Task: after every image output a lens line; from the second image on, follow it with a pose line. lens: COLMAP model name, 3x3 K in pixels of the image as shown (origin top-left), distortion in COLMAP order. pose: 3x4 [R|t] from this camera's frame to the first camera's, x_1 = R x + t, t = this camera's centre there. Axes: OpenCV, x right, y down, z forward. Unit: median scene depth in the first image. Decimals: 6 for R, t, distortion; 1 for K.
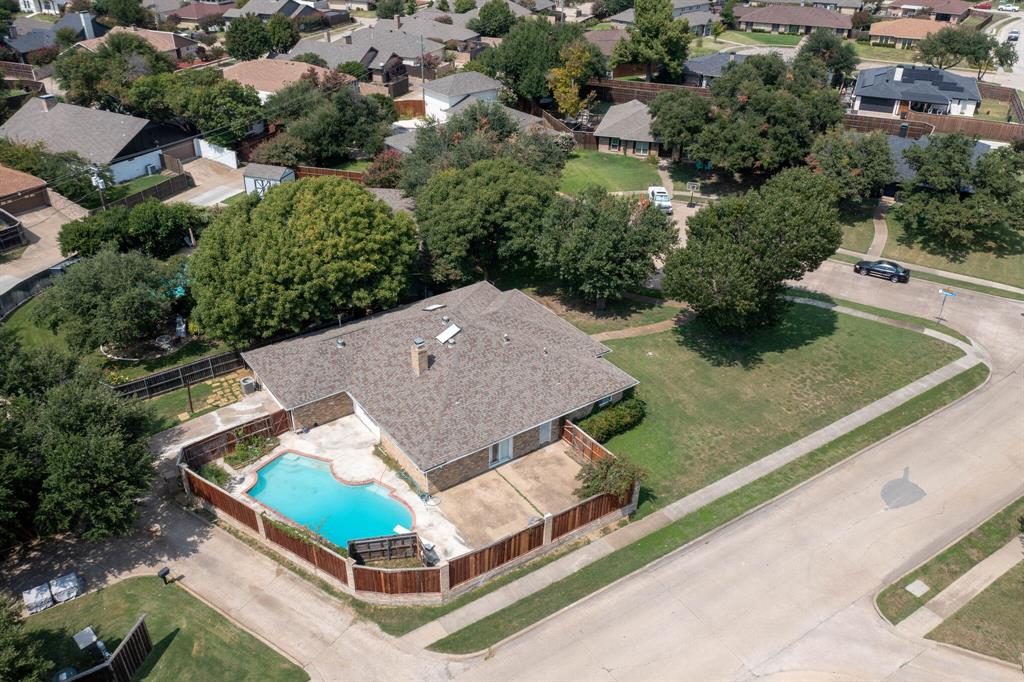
lens RADIAL K [[801.5, 0, 511.2], [0, 801.5, 339.7], [0, 0, 1]] dist [-0.020329, 0.006664]
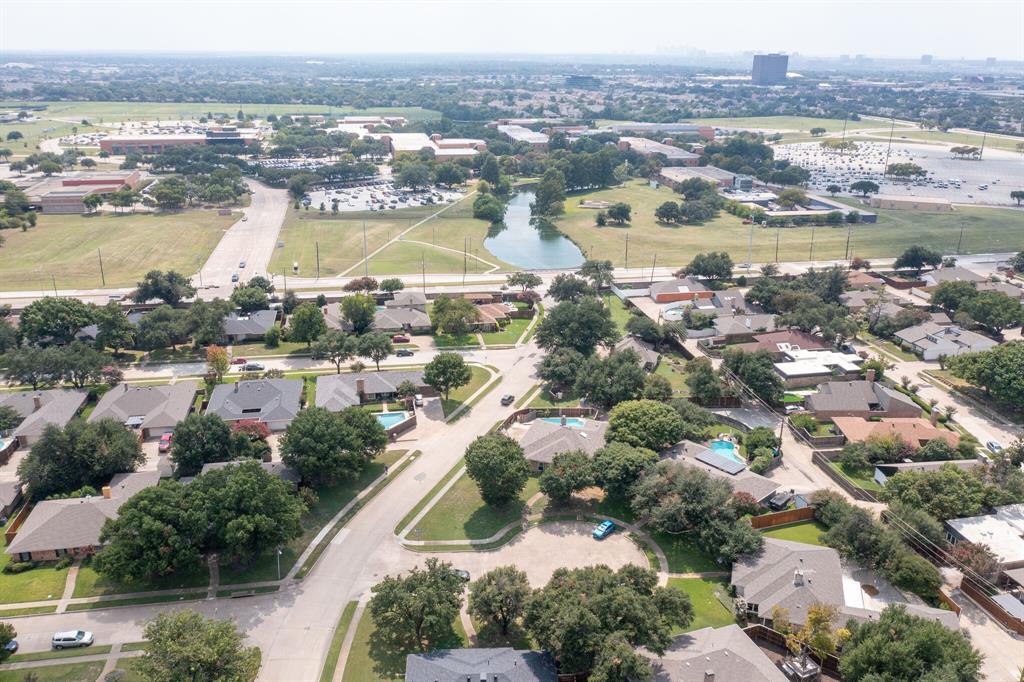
lens RADIAL K [[801.5, 0, 503.9], [0, 801.5, 343.5], [0, 0, 1]] dist [-0.020329, 0.006664]
pose [[-0.825813, 0.180360, -0.534325, 1.651462], [-0.297502, 0.665584, 0.684464, -2.191159], [0.479088, 0.724202, -0.495990, 2.141791]]
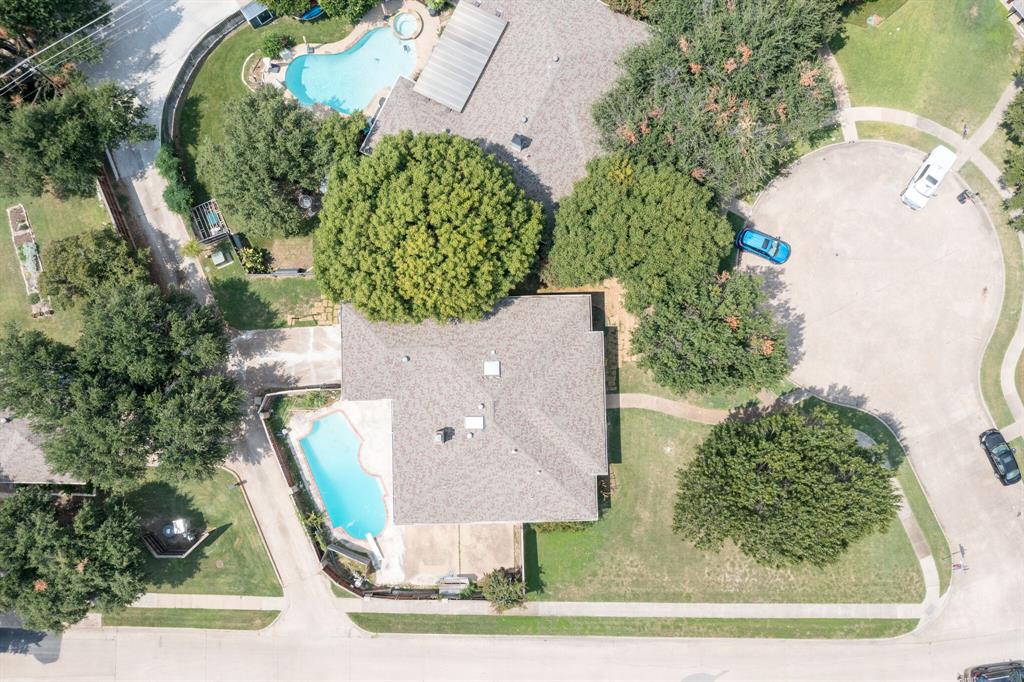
lens RADIAL K [[801.5, 0, 507.8], [0, 801.5, 345.0], [0, 0, 1]] dist [-0.020329, 0.006664]
pose [[0.828989, 0.558299, -0.032861, -0.061660], [-0.282771, 0.469115, 0.836643, -1.056888], [0.482512, -0.684276, 0.546762, 0.451745]]
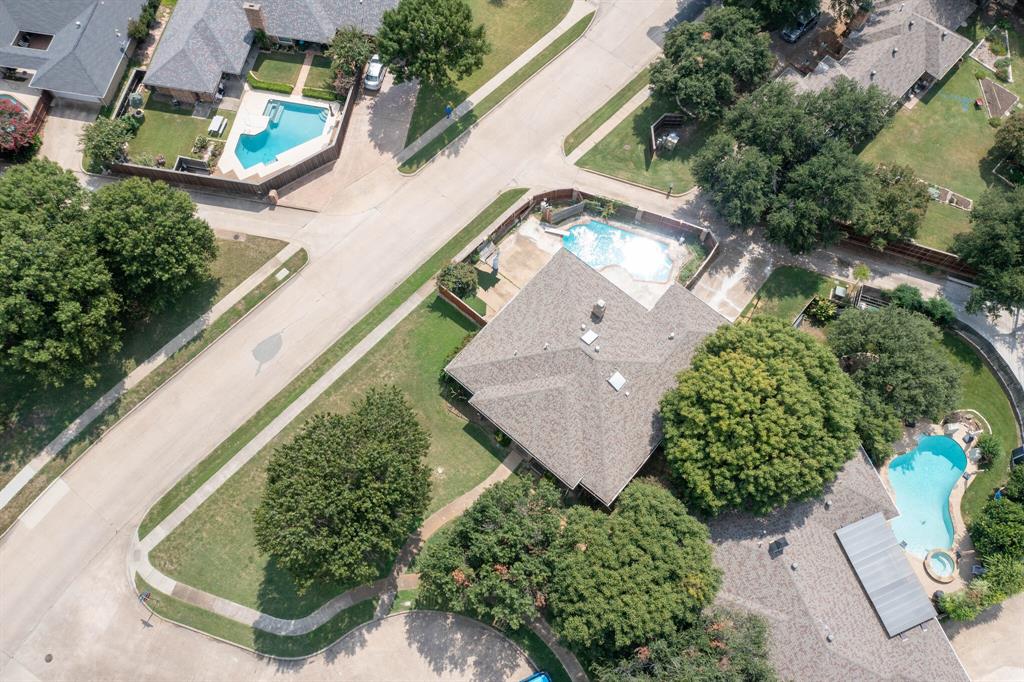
lens RADIAL K [[801.5, 0, 504.4], [0, 801.5, 343.0], [0, 0, 1]] dist [-0.020329, 0.006664]
pose [[-0.971727, 0.206694, -0.114121, 0.206670], [-0.139514, -0.112722, 0.983783, -1.263596], [0.190478, 0.971891, 0.138371, 0.797447]]
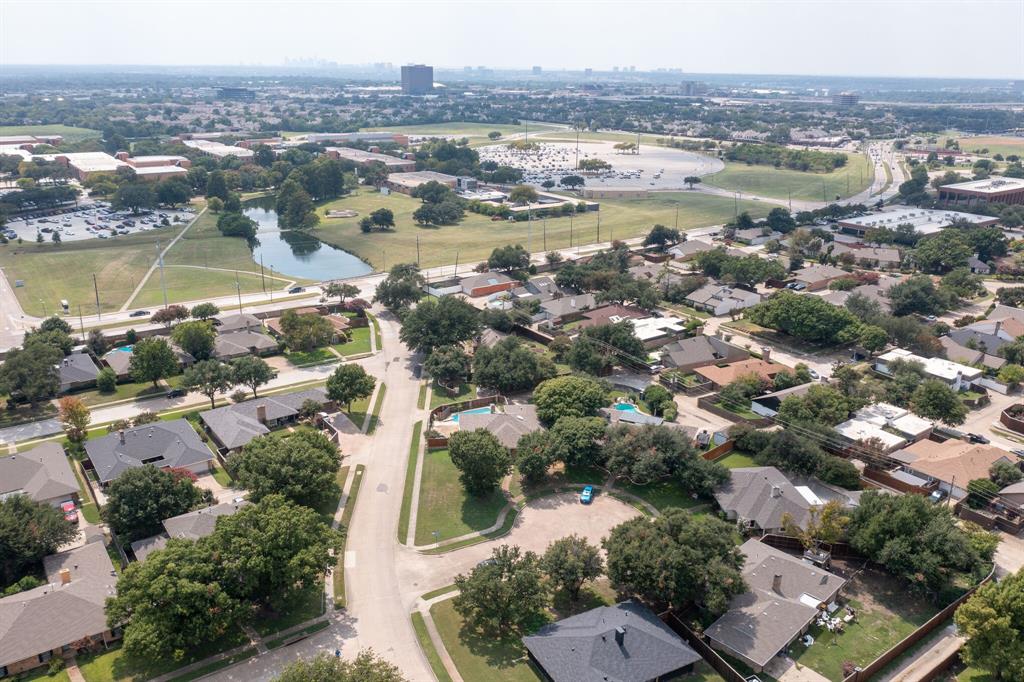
lens RADIAL K [[801.5, 0, 507.6], [0, 801.5, 347.2], [0, 0, 1]] dist [-0.020329, 0.006664]
pose [[-0.509071, 0.271410, -0.816813, 2.382257], [-0.449218, 0.725707, 0.521108, -1.835310], [0.734200, 0.632208, -0.247514, 1.625987]]
